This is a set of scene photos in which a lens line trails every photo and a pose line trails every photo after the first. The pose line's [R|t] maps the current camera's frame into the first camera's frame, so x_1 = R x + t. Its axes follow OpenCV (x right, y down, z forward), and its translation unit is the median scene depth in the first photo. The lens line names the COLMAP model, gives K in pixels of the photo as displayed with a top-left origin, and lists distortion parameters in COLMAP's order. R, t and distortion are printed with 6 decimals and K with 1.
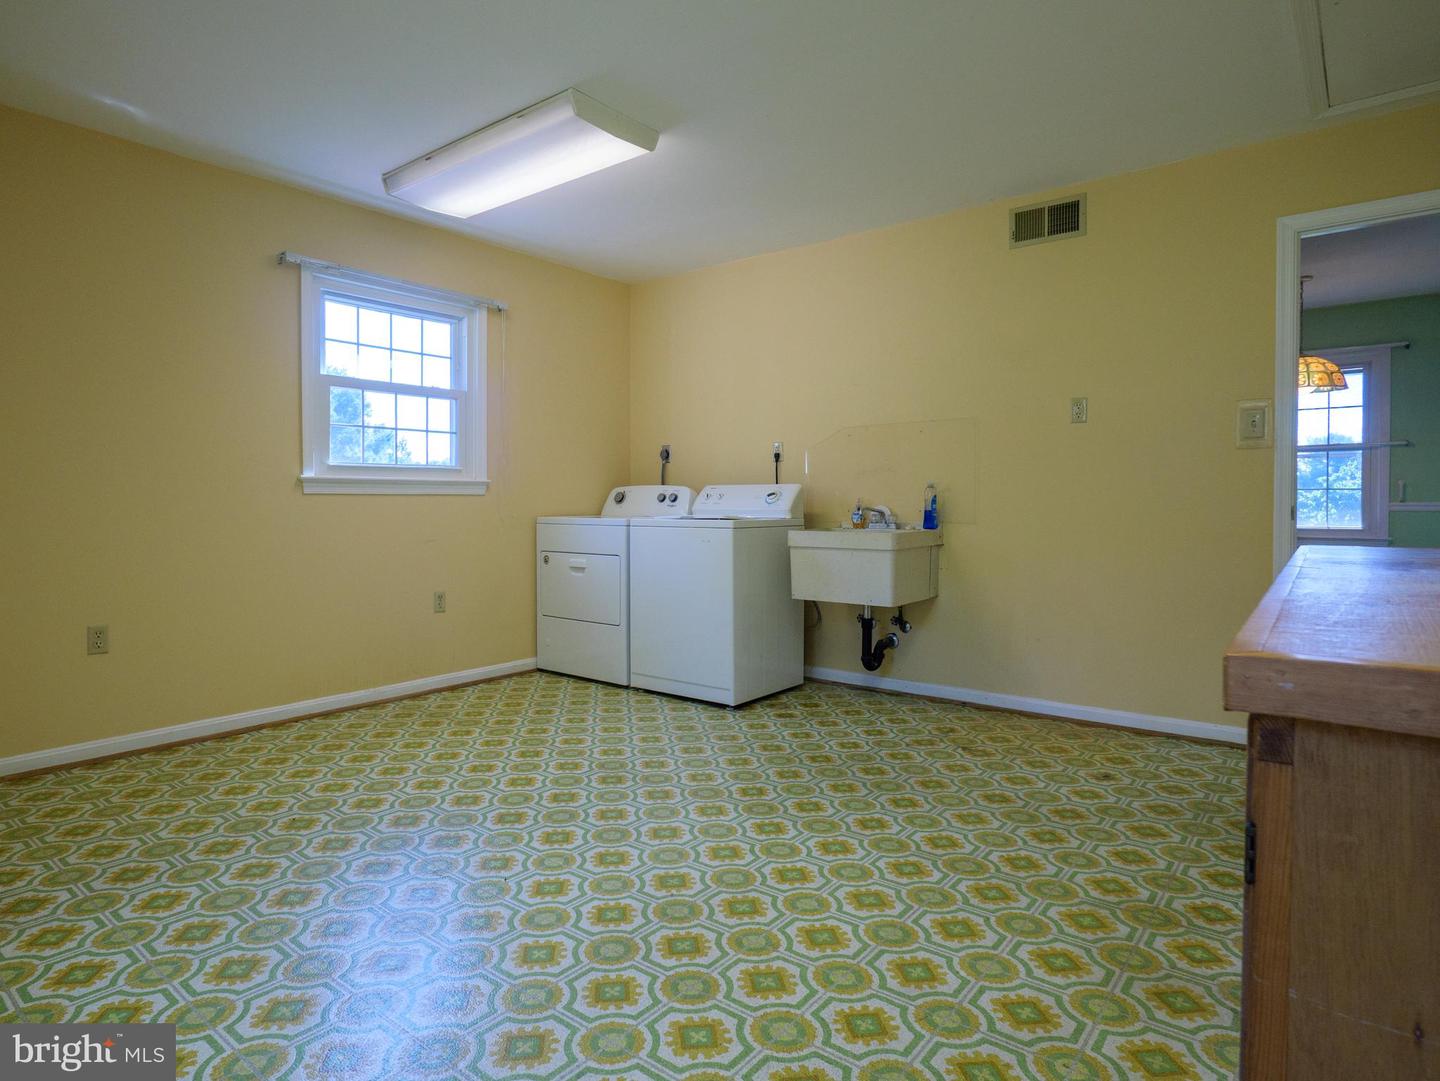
lens RADIAL K [[825.0, 0, 705.3], [0, 825.0, 518.6], [0, 0, 1]] dist [-0.007469, 0.001136]
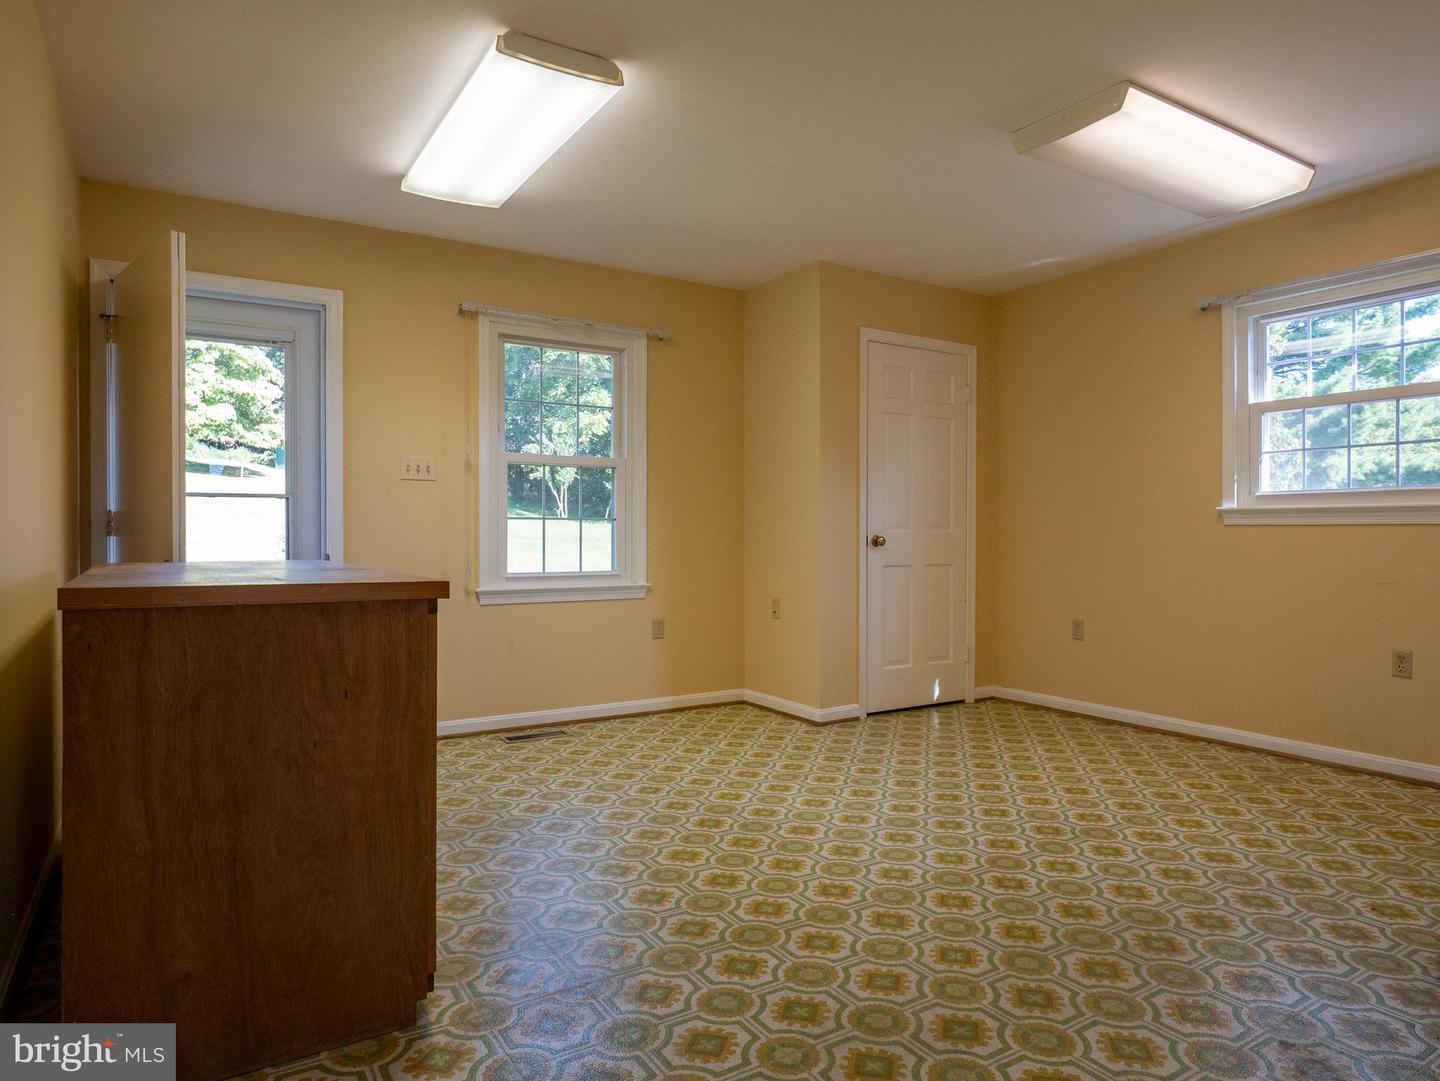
lens RADIAL K [[825.0, 0, 705.3], [0, 825.0, 518.6], [0, 0, 1]] dist [-0.007469, 0.001136]
pose [[-0.312347, -0.012012, -0.949892, 1.112356], [-0.021373, 0.999756, -0.005615, -0.029123], [0.949728, 0.018548, -0.312527, 1.131250]]
